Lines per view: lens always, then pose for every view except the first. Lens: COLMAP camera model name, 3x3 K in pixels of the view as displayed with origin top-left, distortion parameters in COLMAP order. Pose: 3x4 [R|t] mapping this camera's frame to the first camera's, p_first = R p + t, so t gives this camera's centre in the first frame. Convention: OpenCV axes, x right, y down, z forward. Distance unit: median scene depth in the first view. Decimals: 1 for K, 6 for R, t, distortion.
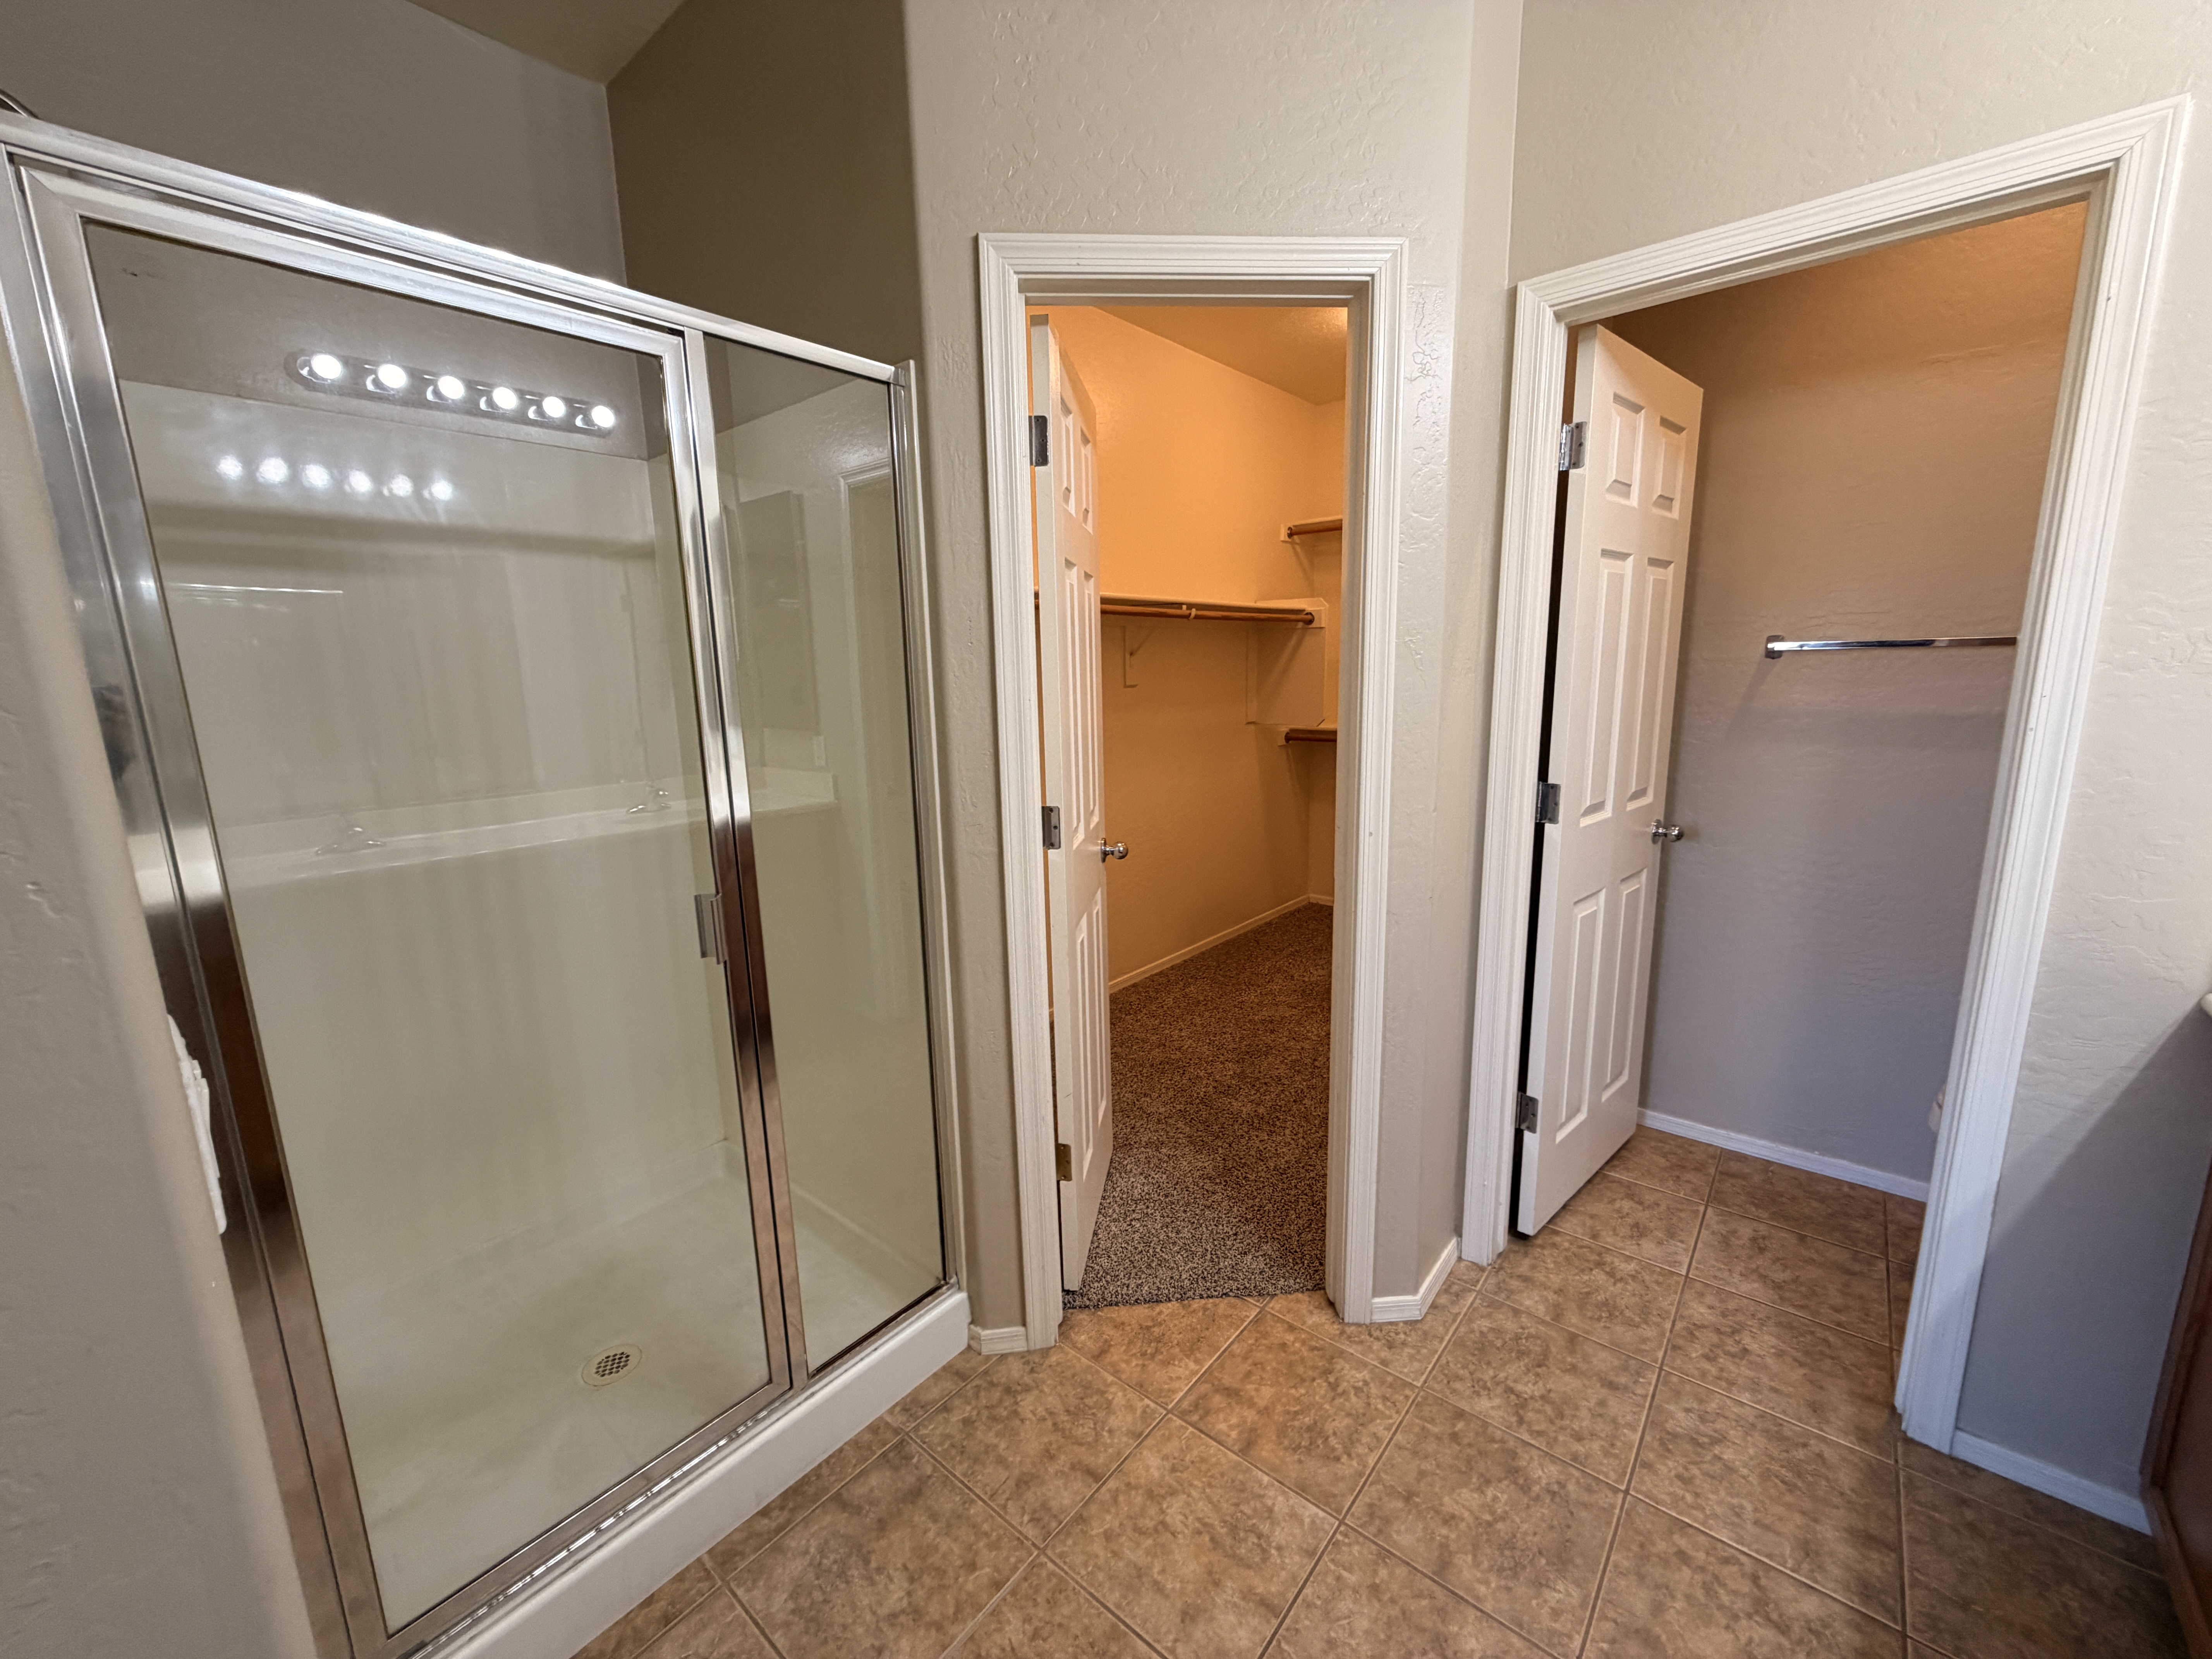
lens RADIAL K [[878.0, 0, 1106.6], [0, 878.0, 830.0], [0, 0, 1]] dist [0.001305, -0.000480]
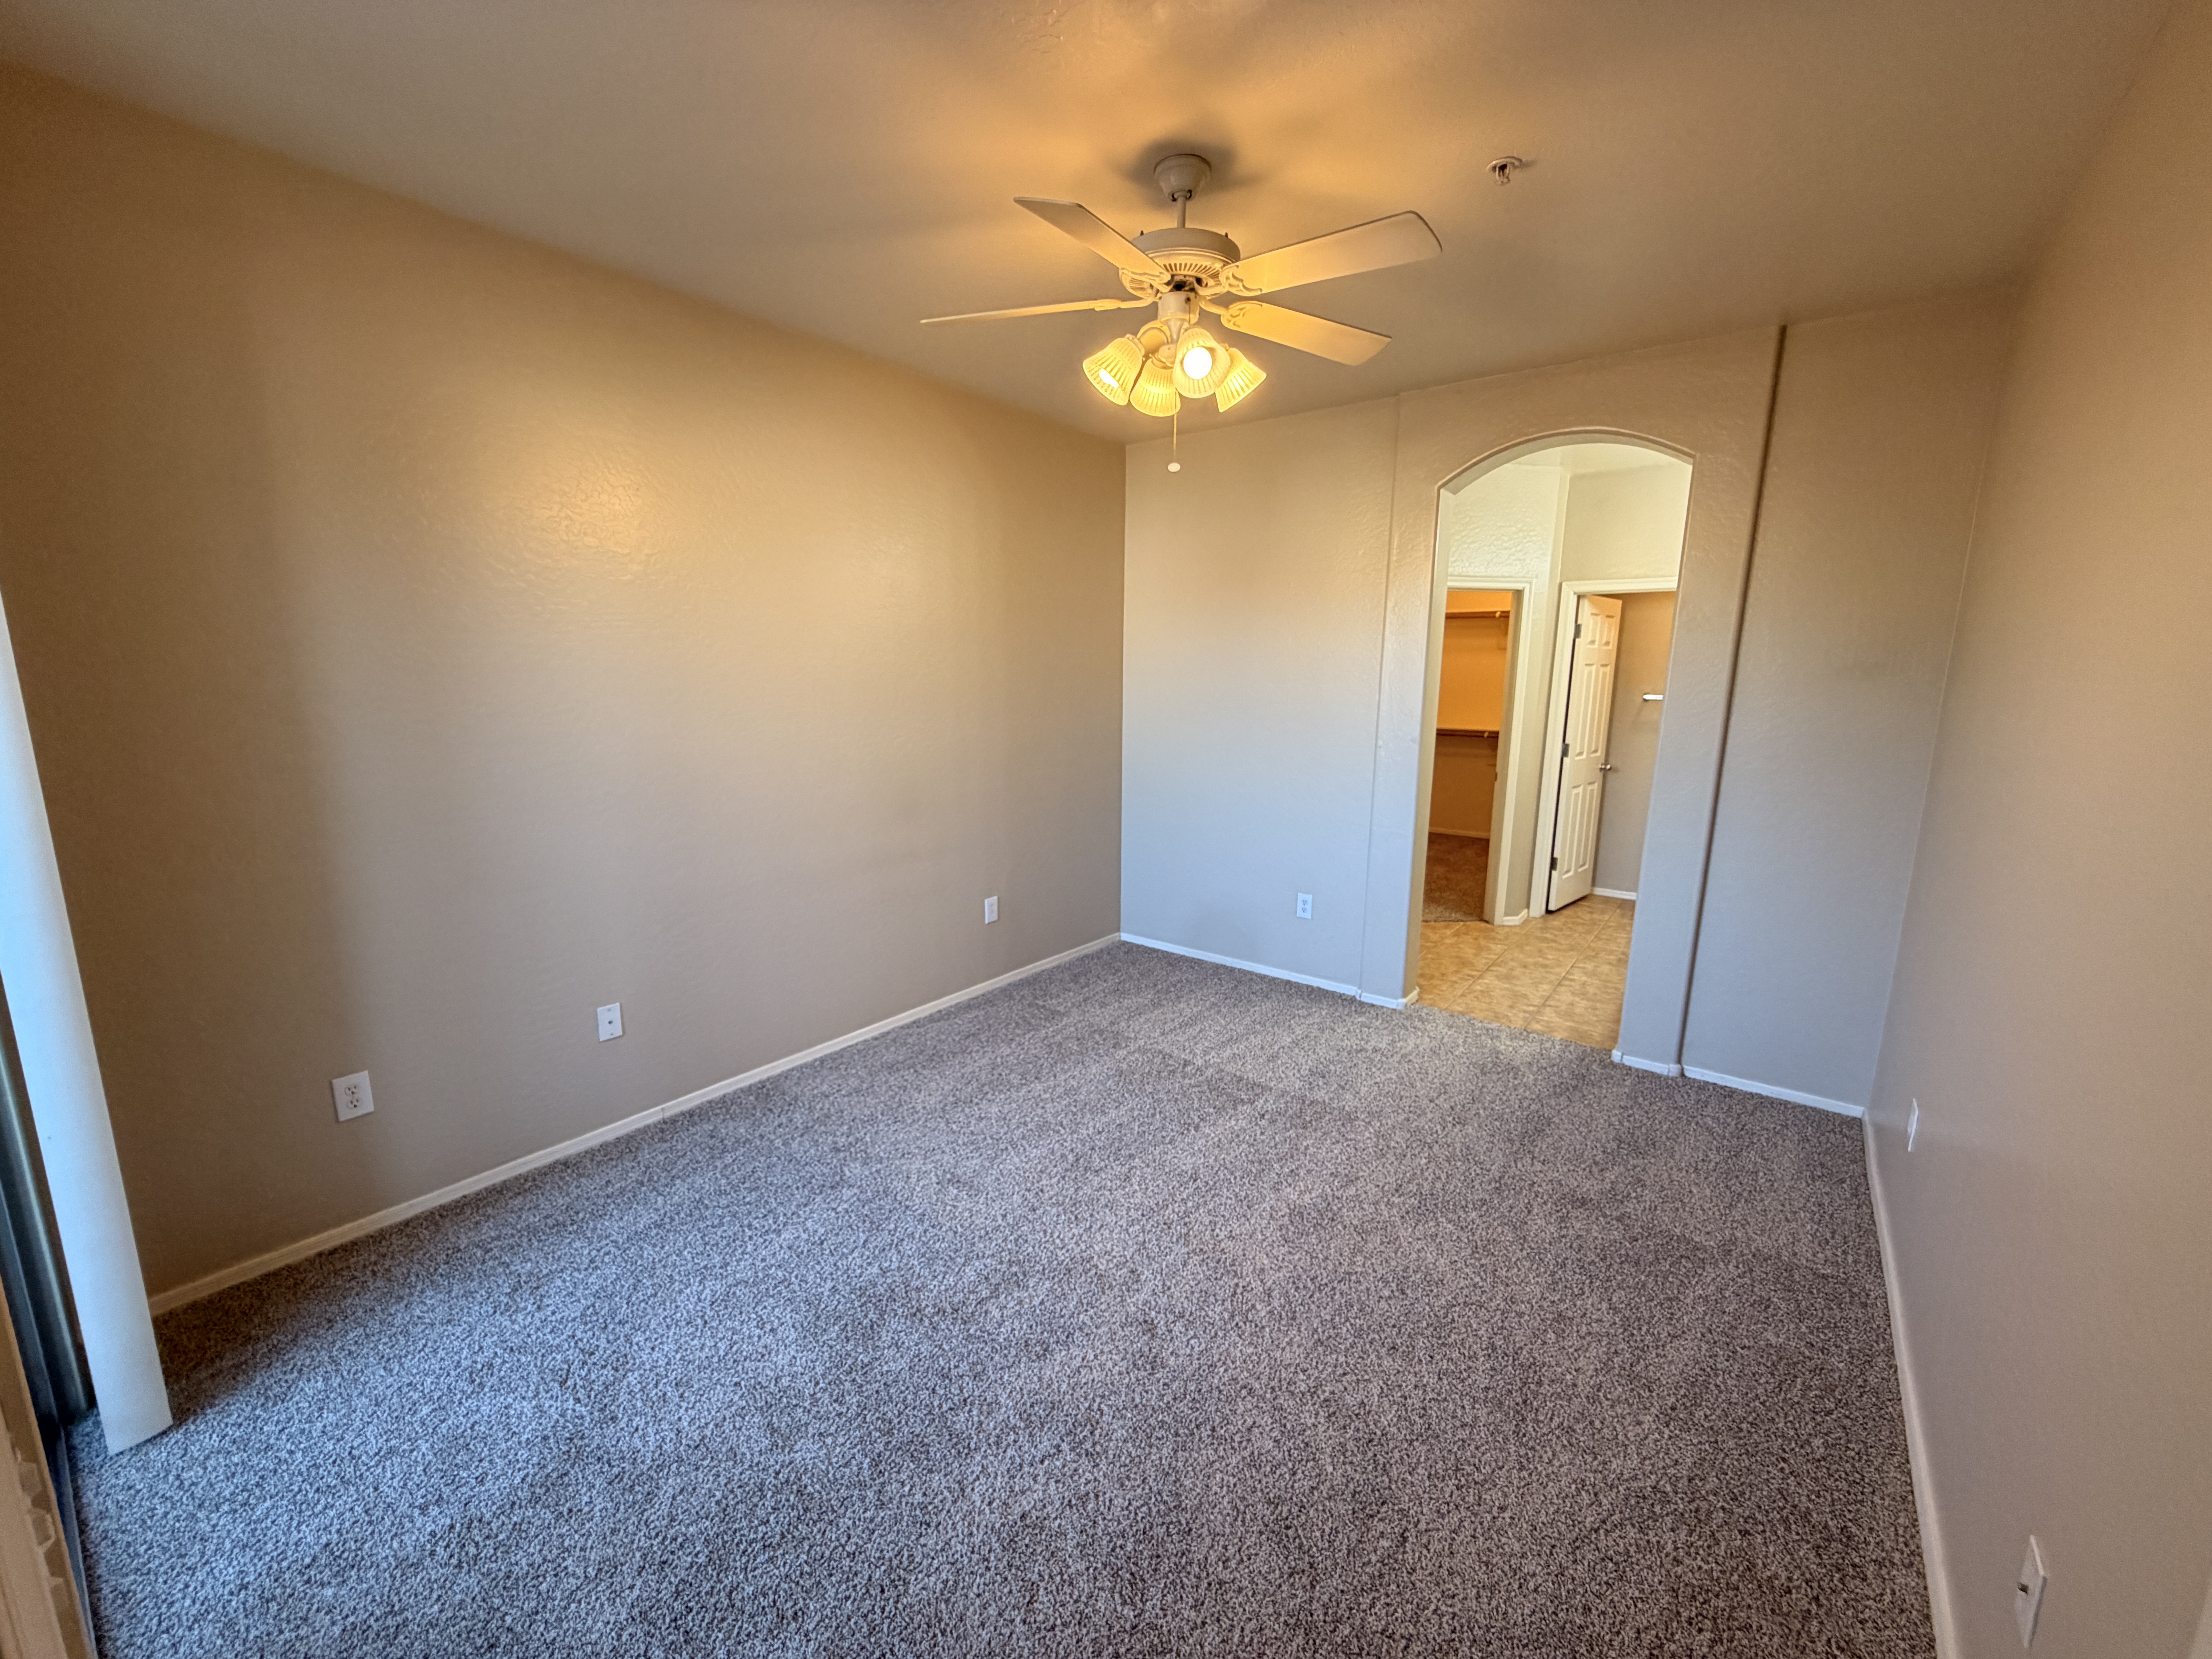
lens RADIAL K [[878.0, 0, 1111.0], [0, 878.0, 834.1], [0, 0, 1]] dist [0.001305, -0.000480]
pose [[0.998531, 0.022305, 0.049372, -0.881702], [-0.022334, 0.999751, 0.000041, 0.218150], [-0.049359, -0.001144, 0.998780, -1.419567]]
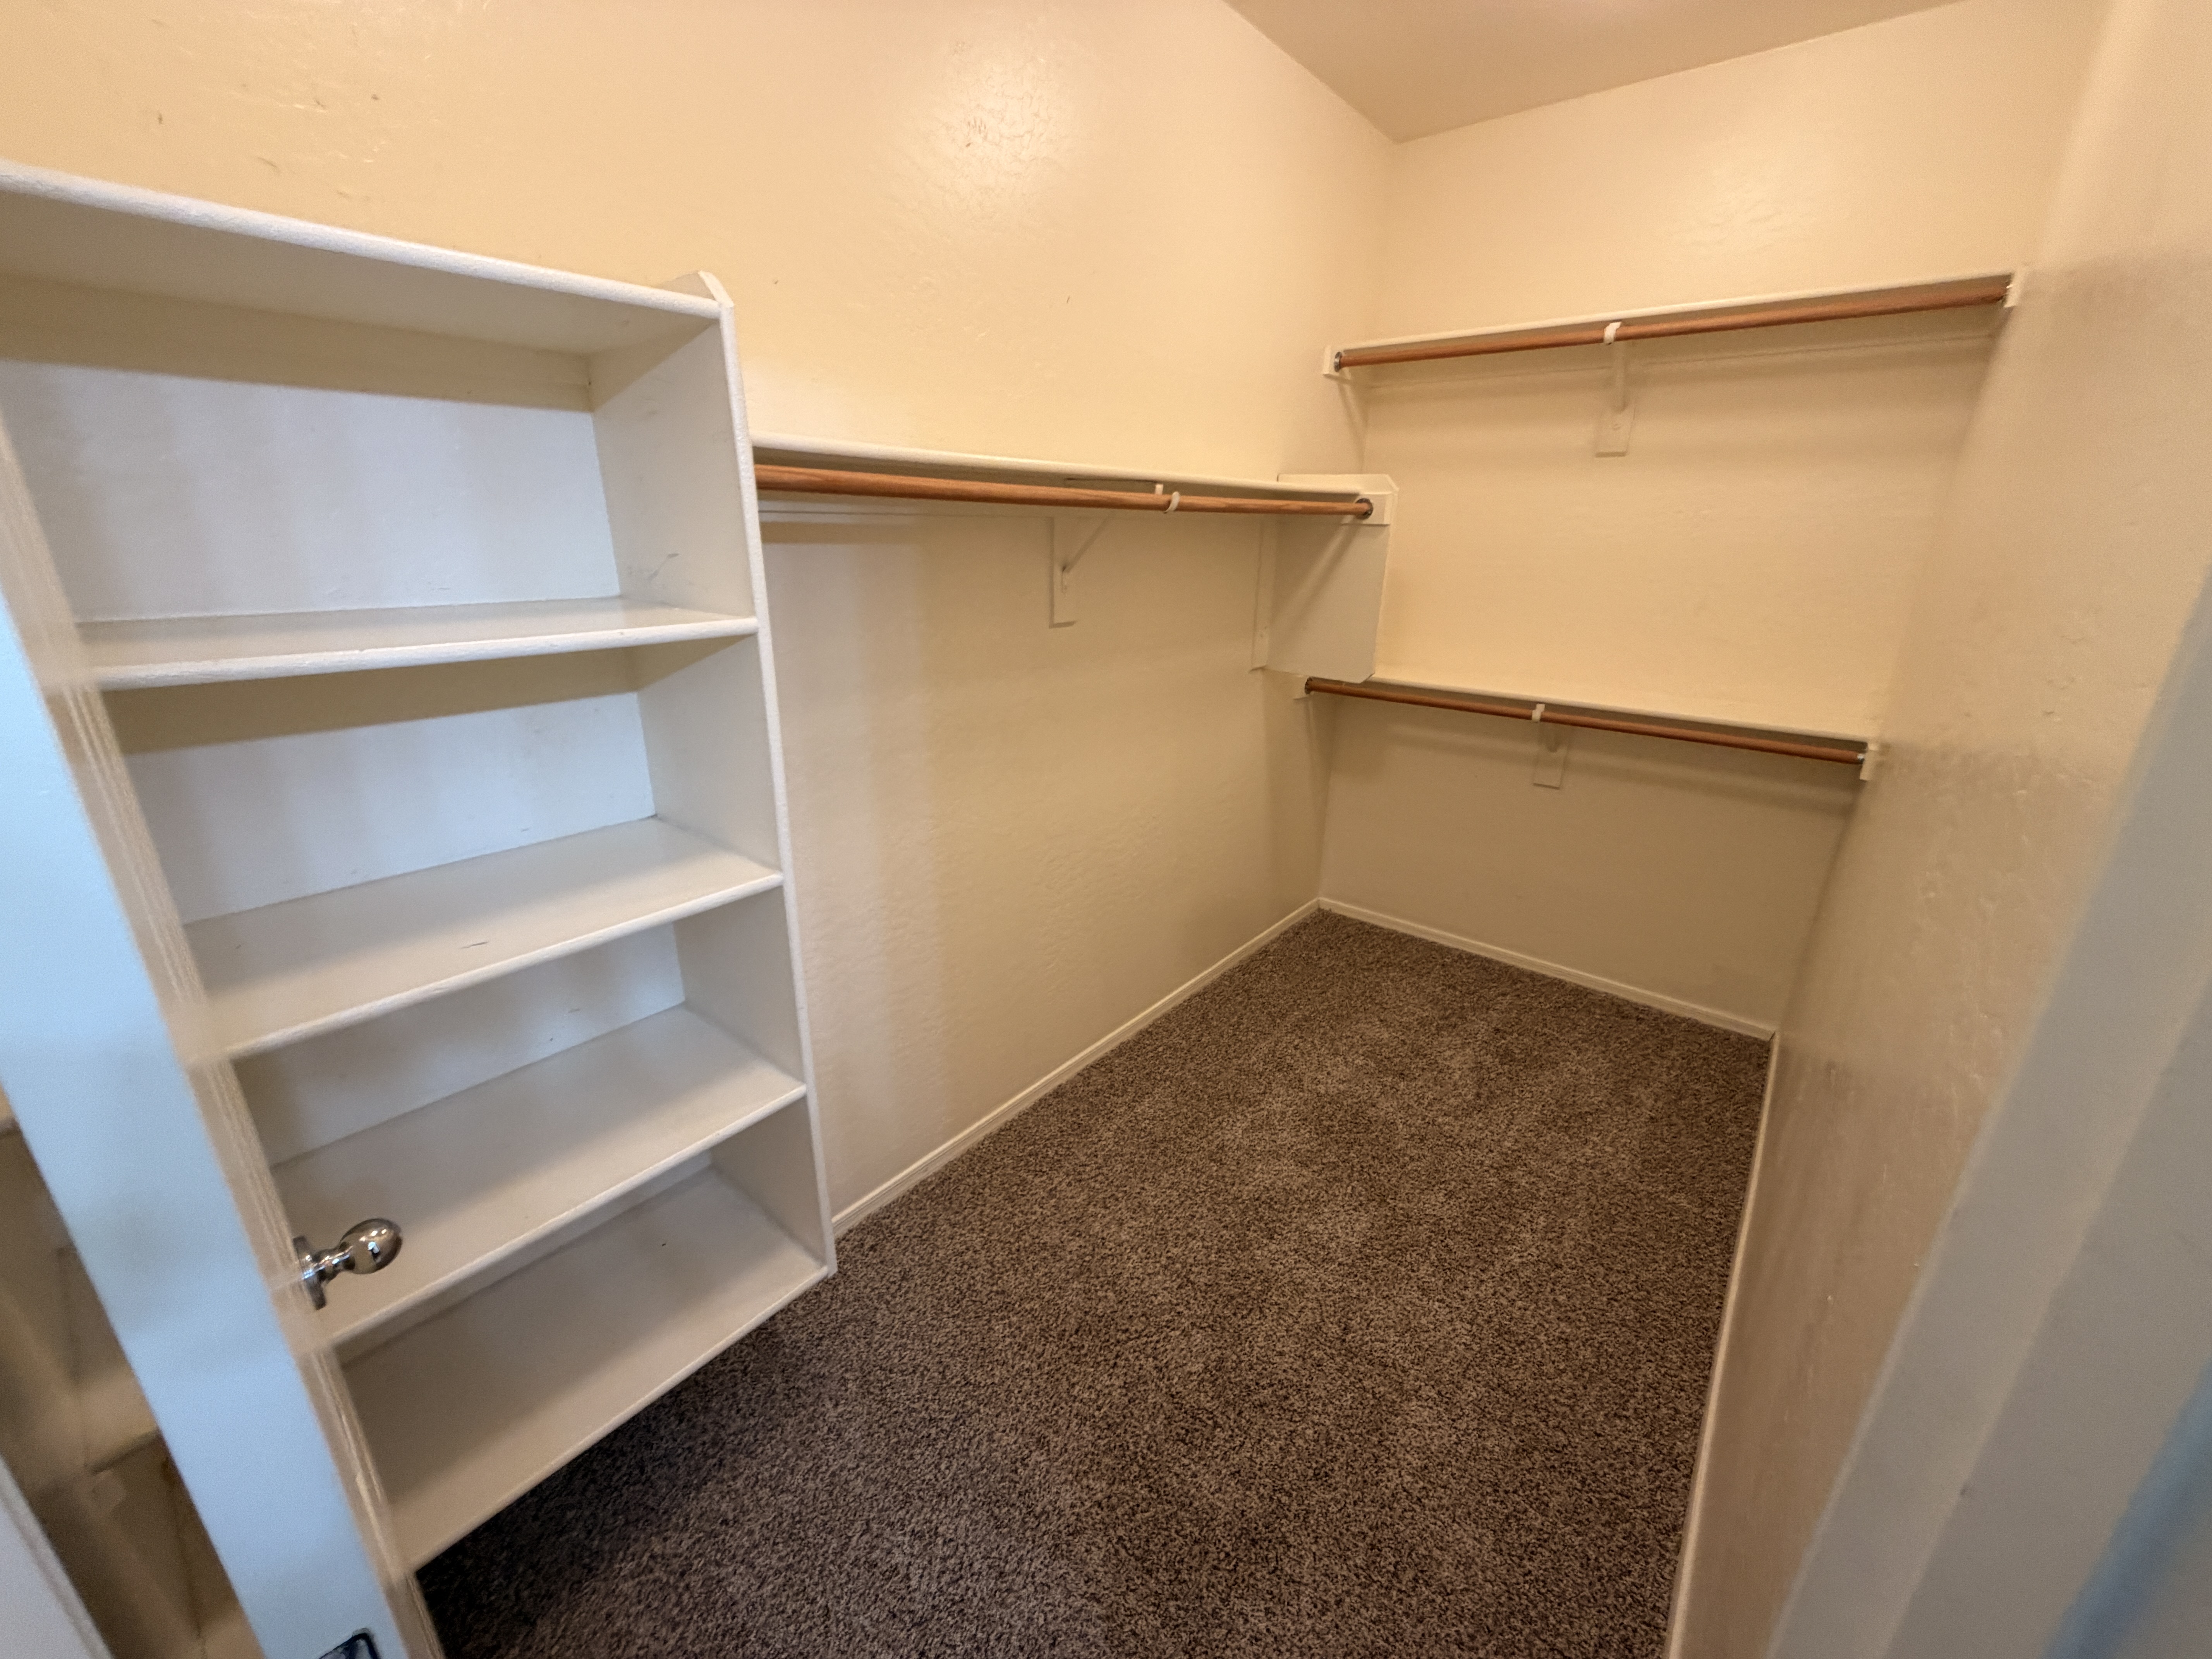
lens RADIAL K [[878.0, 0, 1100.3], [0, 878.0, 831.6], [0, 0, 1]] dist [0.001305, -0.000480]
pose [[0.999268, 0.032900, 0.019528, 0.046430], [-0.035493, 0.987720, 0.152149, -0.120060], [-0.014282, -0.152731, 0.988165, 0.412049]]
